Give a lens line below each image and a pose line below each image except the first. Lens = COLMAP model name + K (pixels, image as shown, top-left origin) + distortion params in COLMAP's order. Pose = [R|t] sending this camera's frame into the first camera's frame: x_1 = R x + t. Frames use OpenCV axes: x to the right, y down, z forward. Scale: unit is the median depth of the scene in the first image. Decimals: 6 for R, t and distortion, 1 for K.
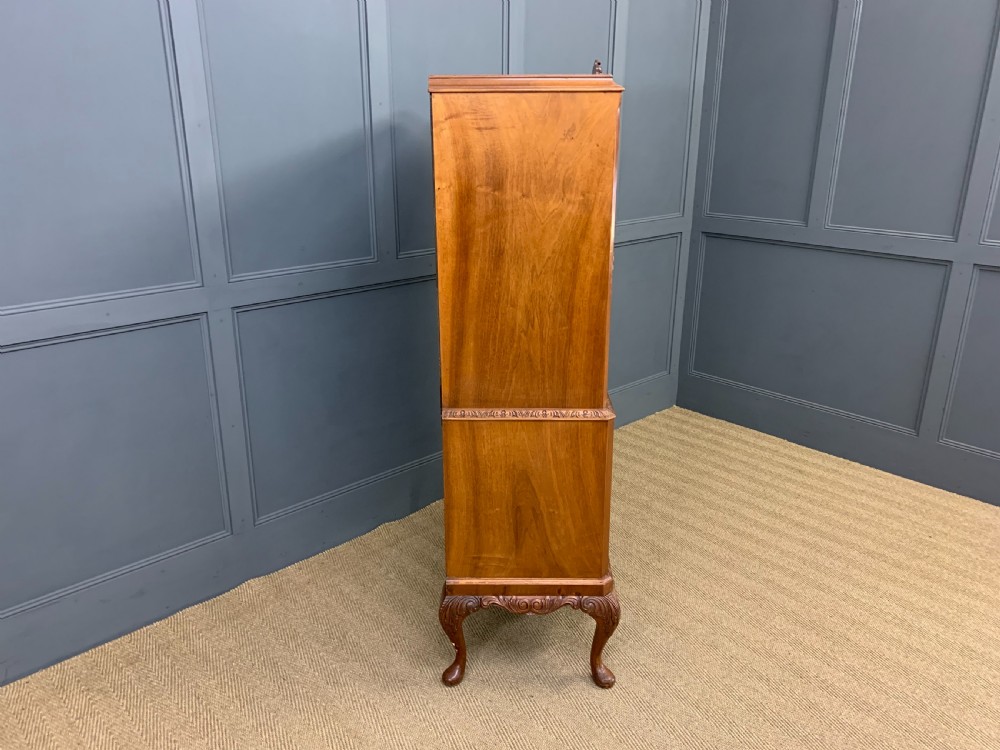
lens RADIAL K [[754.5, 0, 498.1], [0, 754.5, 369.5], [0, 0, 1]] dist [0.109105, -0.223841]
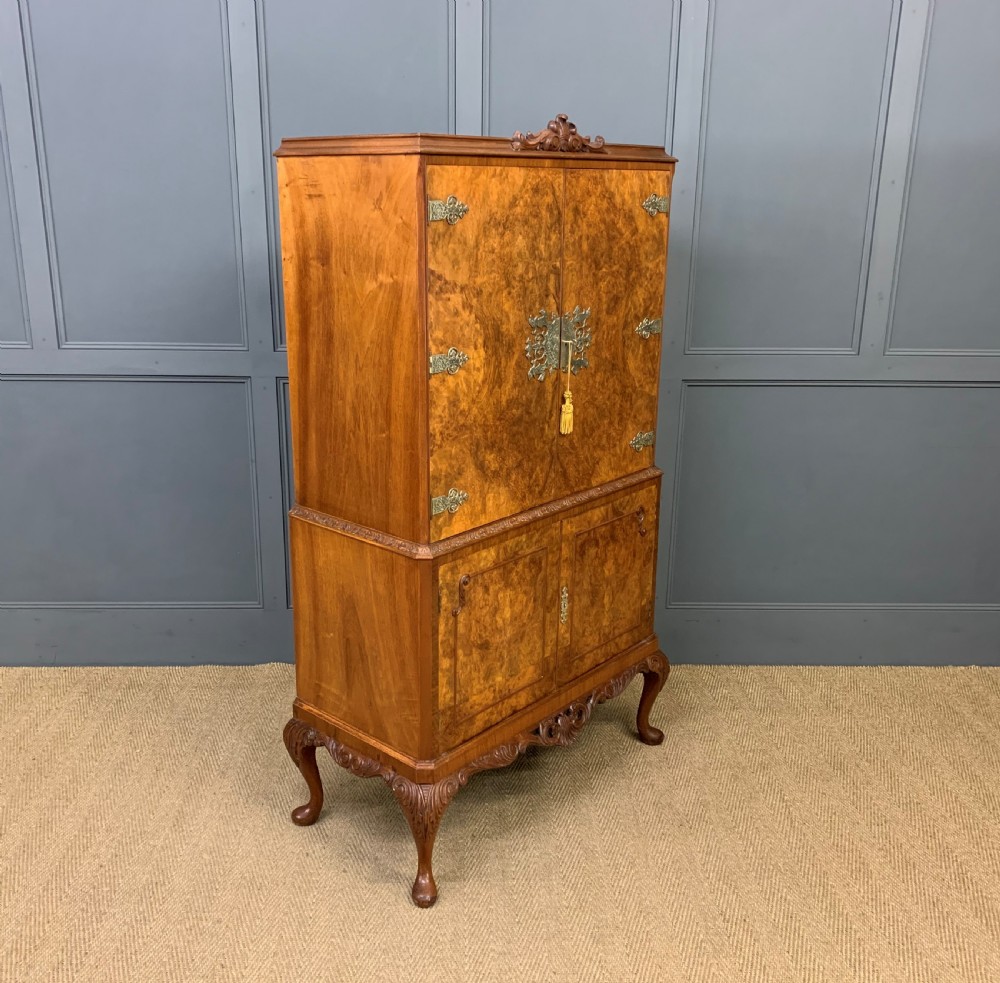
lens RADIAL K [[1015.9, 0, 482.2], [0, 1015.9, 488.7], [0, 0, 1]] dist [0.127209, -0.369022]
pose [[0.745734, 0.196289, -0.636672, 0.905857], [-0.218284, 0.974853, 0.044875, -0.072124], [0.629470, 0.105510, 0.769828, 0.215017]]
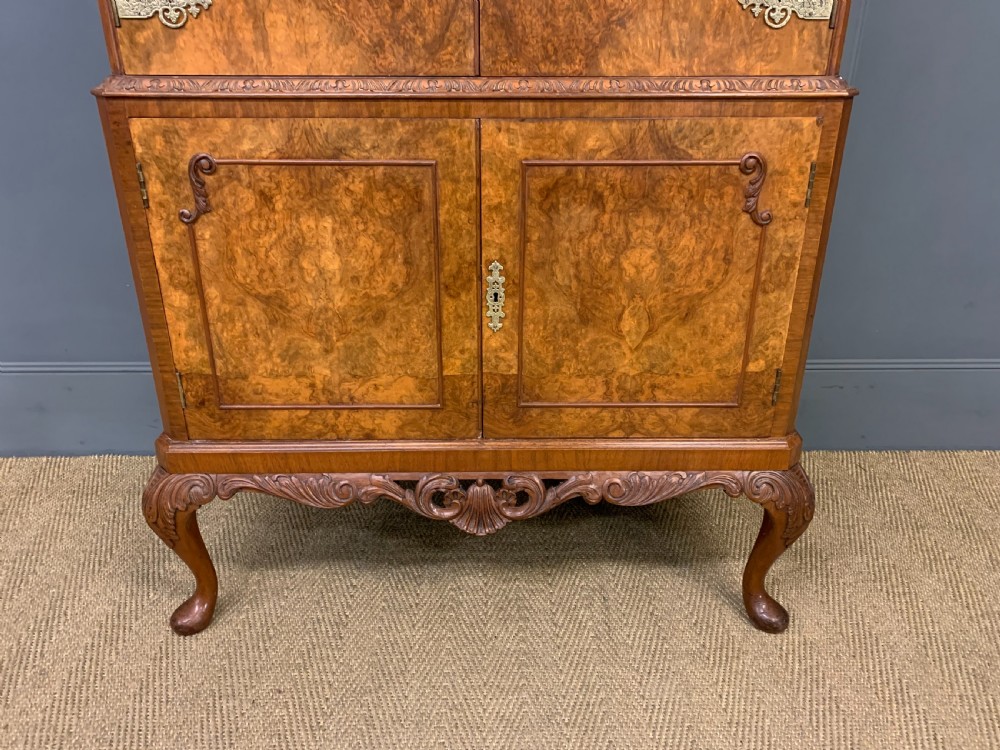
lens RADIAL K [[770.5, 0, 500.0], [0, 770.5, 375.0], [0, 0, 1]] dist [0.076586, -0.108179]
pose [[0.012903, 0.415929, -0.909306, 0.689102], [-0.317797, 0.863936, 0.390666, -0.054283], [0.948071, 0.283934, 0.143328, 1.272733]]
